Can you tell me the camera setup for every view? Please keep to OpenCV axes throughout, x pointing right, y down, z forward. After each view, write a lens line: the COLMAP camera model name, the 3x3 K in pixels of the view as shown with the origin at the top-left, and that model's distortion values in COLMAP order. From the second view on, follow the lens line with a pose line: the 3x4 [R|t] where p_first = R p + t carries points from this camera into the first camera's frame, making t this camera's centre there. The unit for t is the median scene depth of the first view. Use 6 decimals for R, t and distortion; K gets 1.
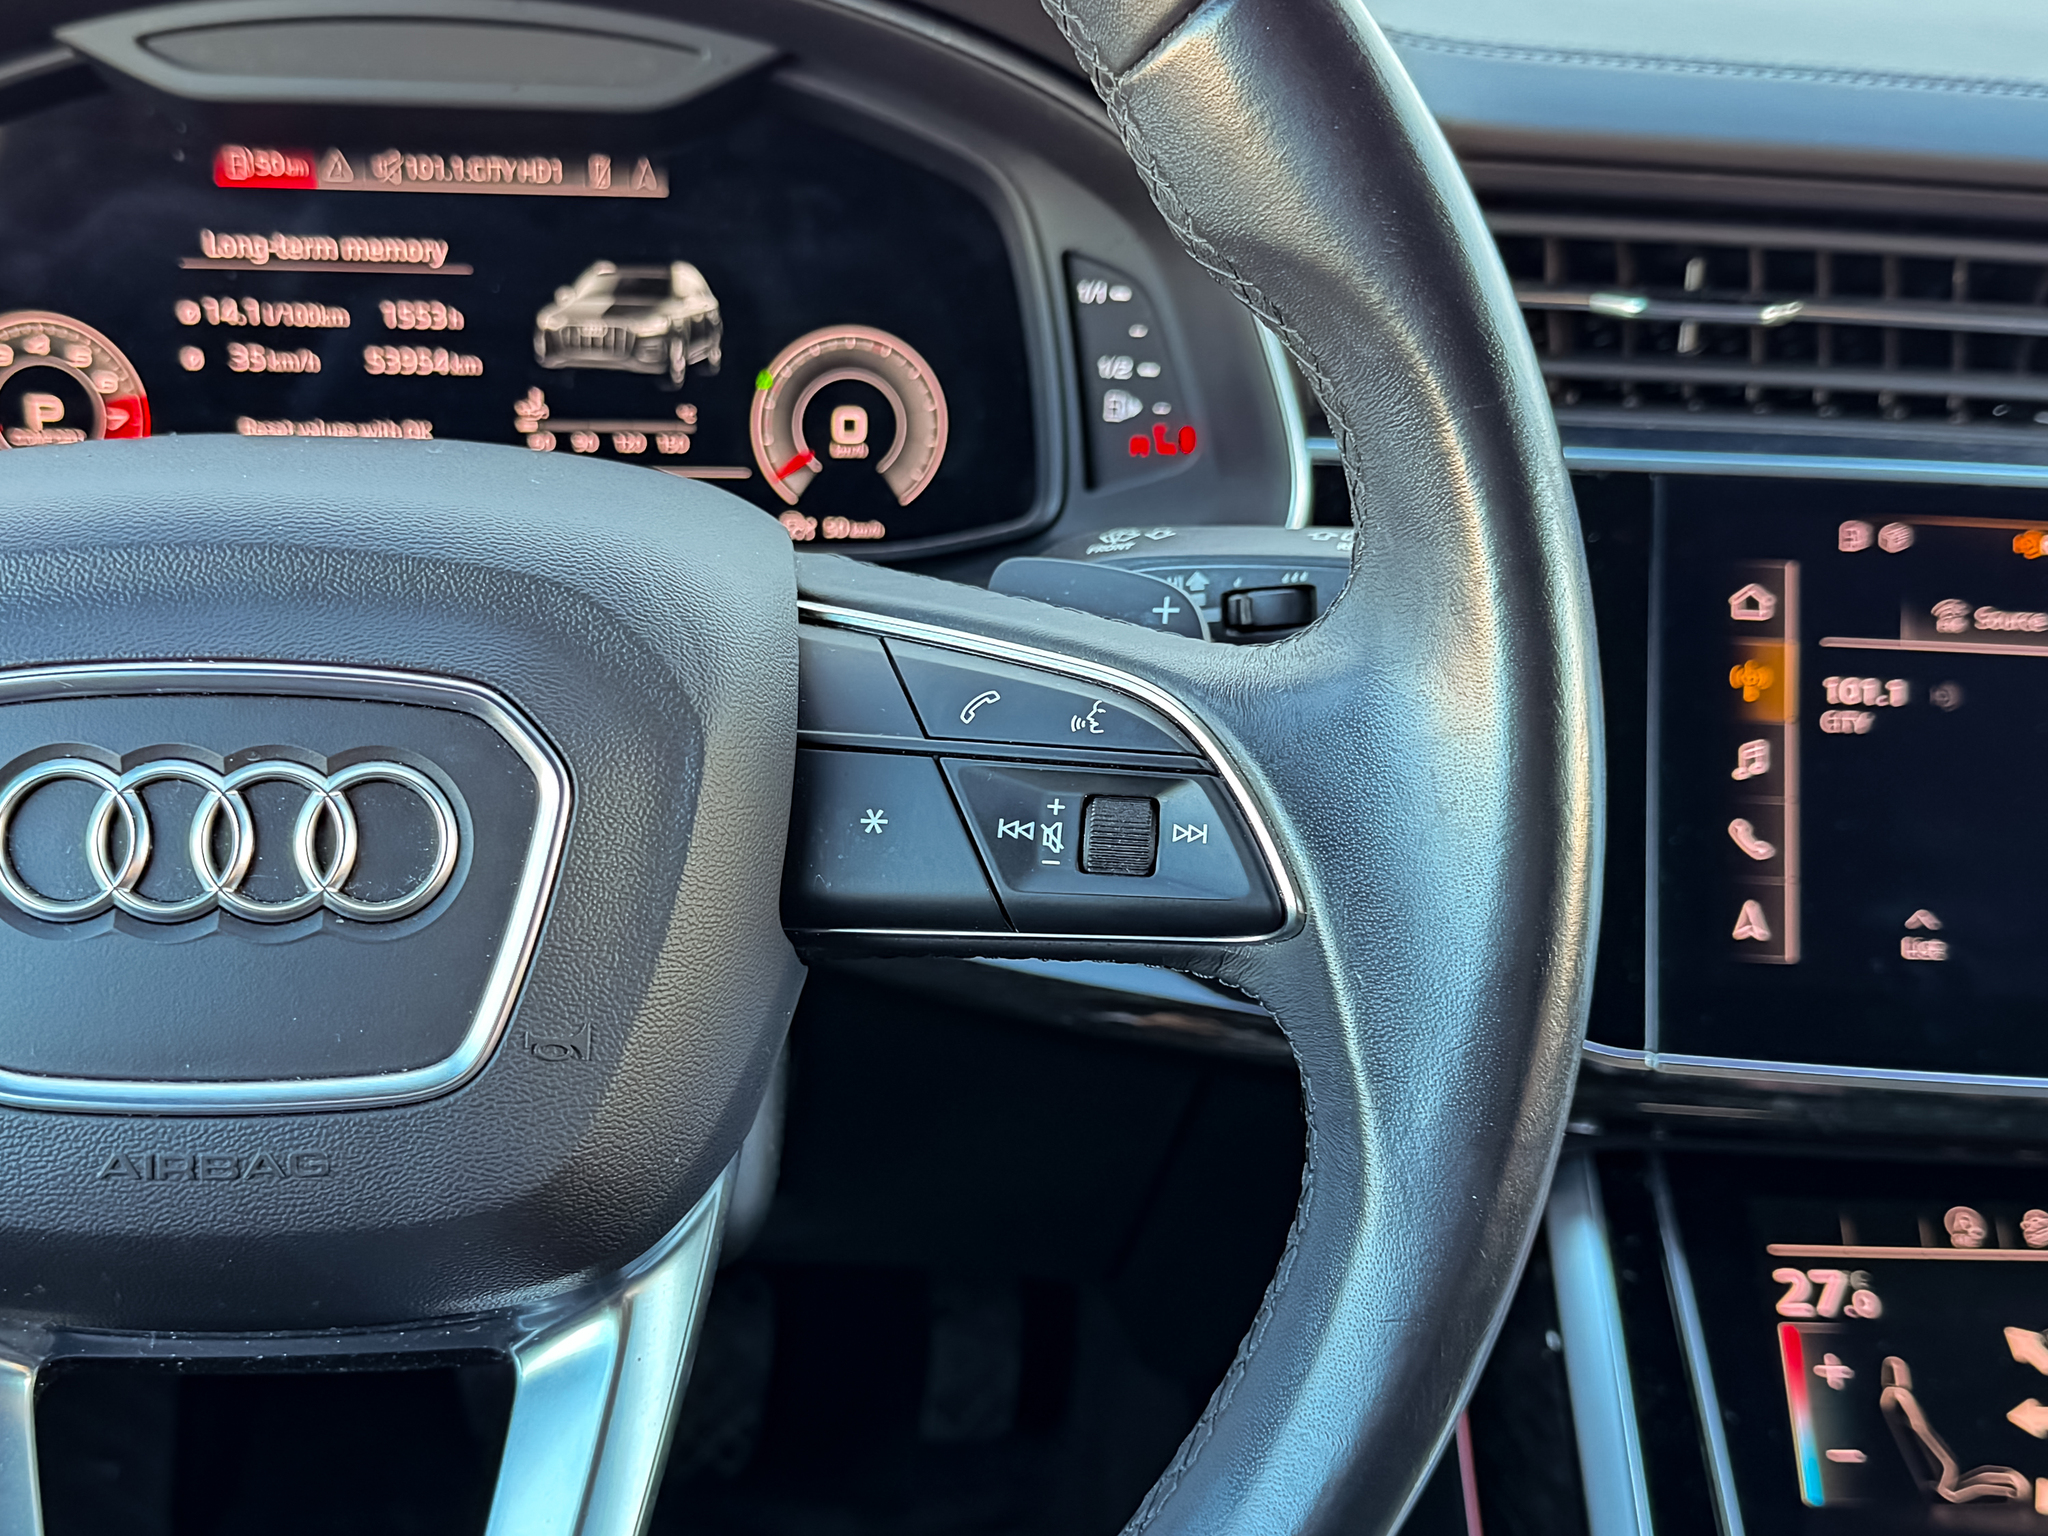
lens RADIAL K [[2464.0, 0, 986.7], [0, 2464.0, 864.0], [0, 0, 1]] dist [0.071205, 0.000000]
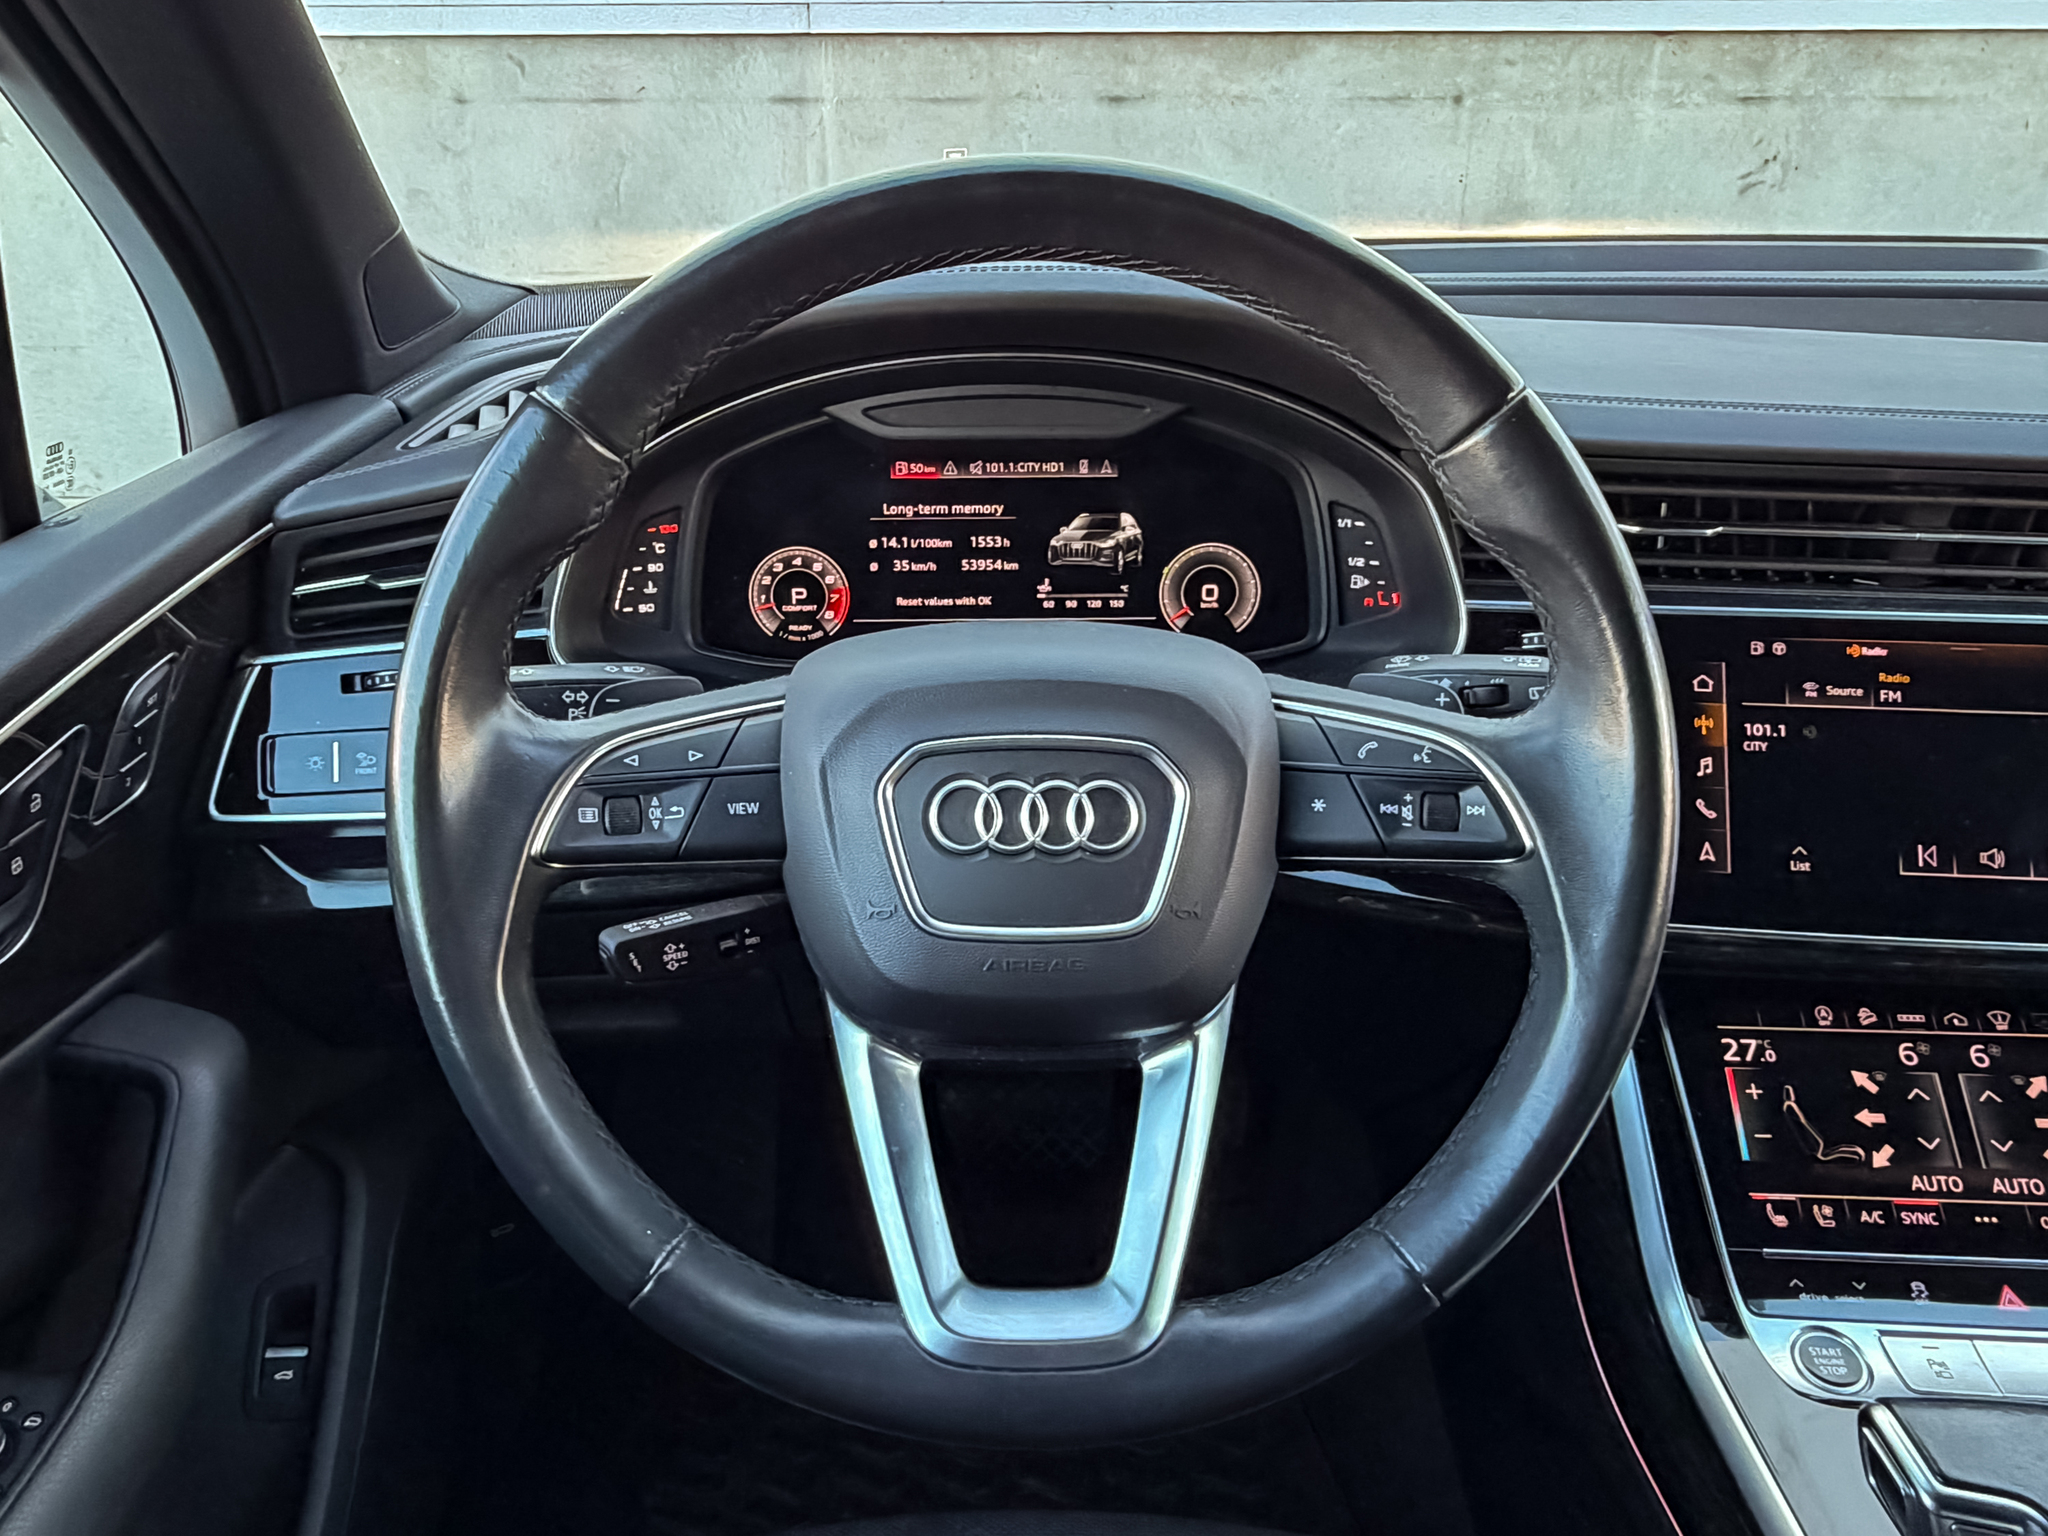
lens RADIAL K [[1510.9, 0, 1024.7], [0, 1510.9, 789.4], [0, 0, 1]] dist [-0.013745, 0.021067]
pose [[0.997168, -0.006679, -0.074911, -0.122106], [0.005128, 0.999769, -0.020884, -0.003226], [0.075033, 0.020440, 0.996972, -0.181047]]
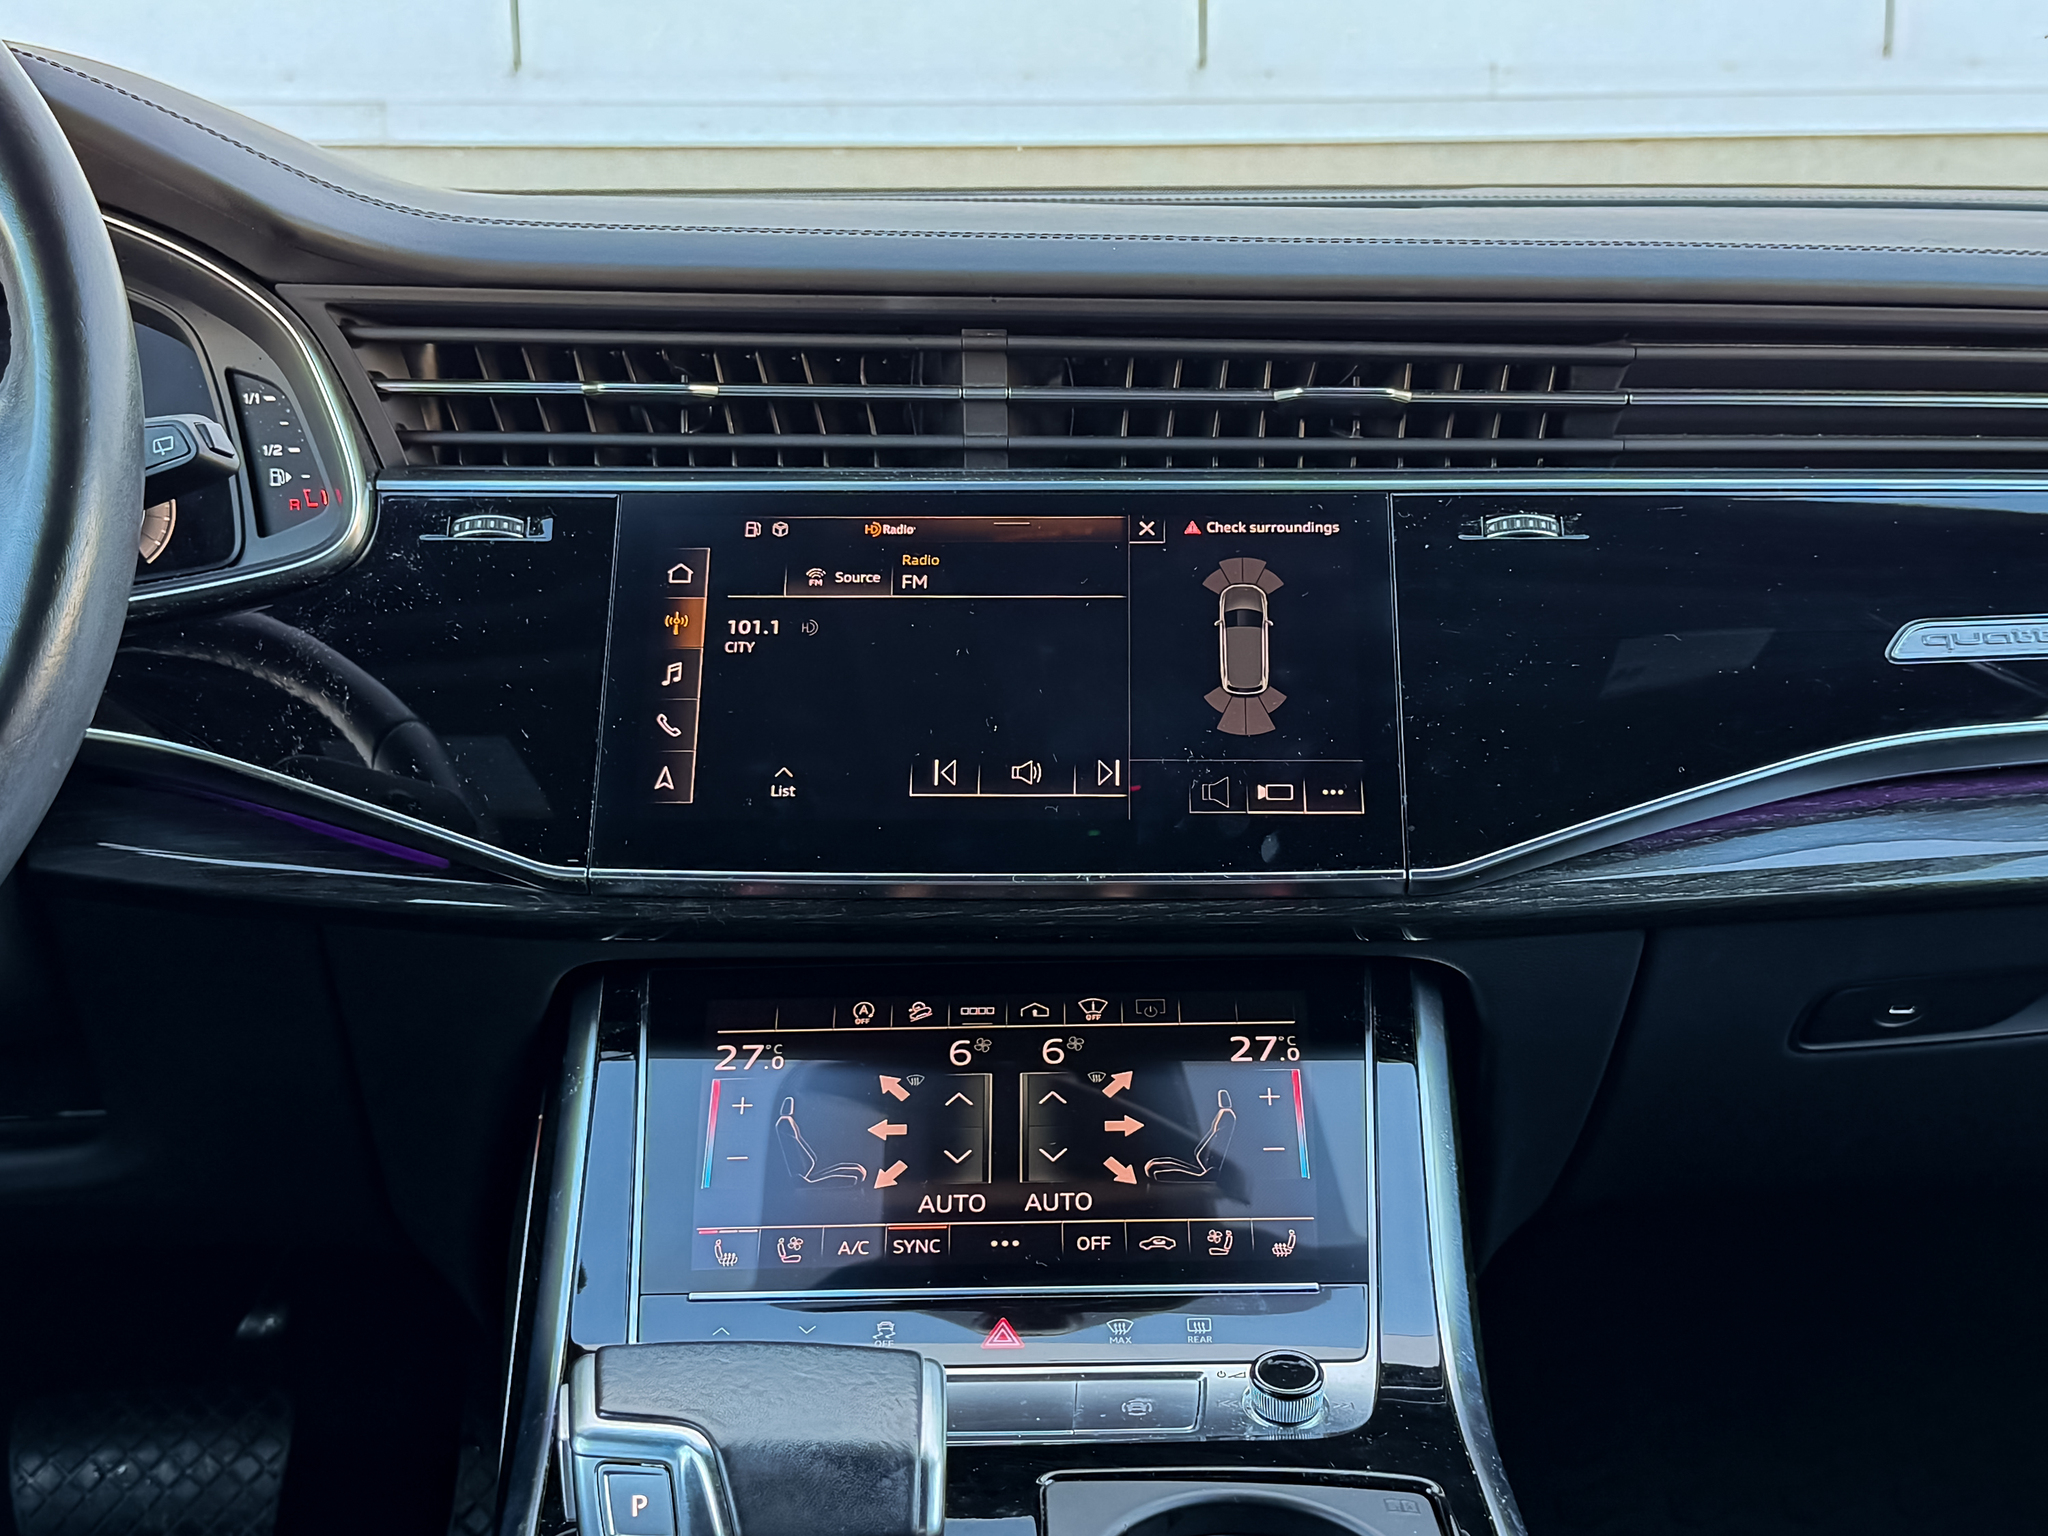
lens RADIAL K [[2443.9, 0, 1028.2], [0, 2443.9, 772.6], [0, 0, 1]] dist [0.112481, 0.000000]
pose [[0.999140, -0.040190, -0.010215, 0.524518], [0.036436, 0.968466, -0.246468, 0.368163], [0.019799, 0.245884, 0.969097, -0.348377]]
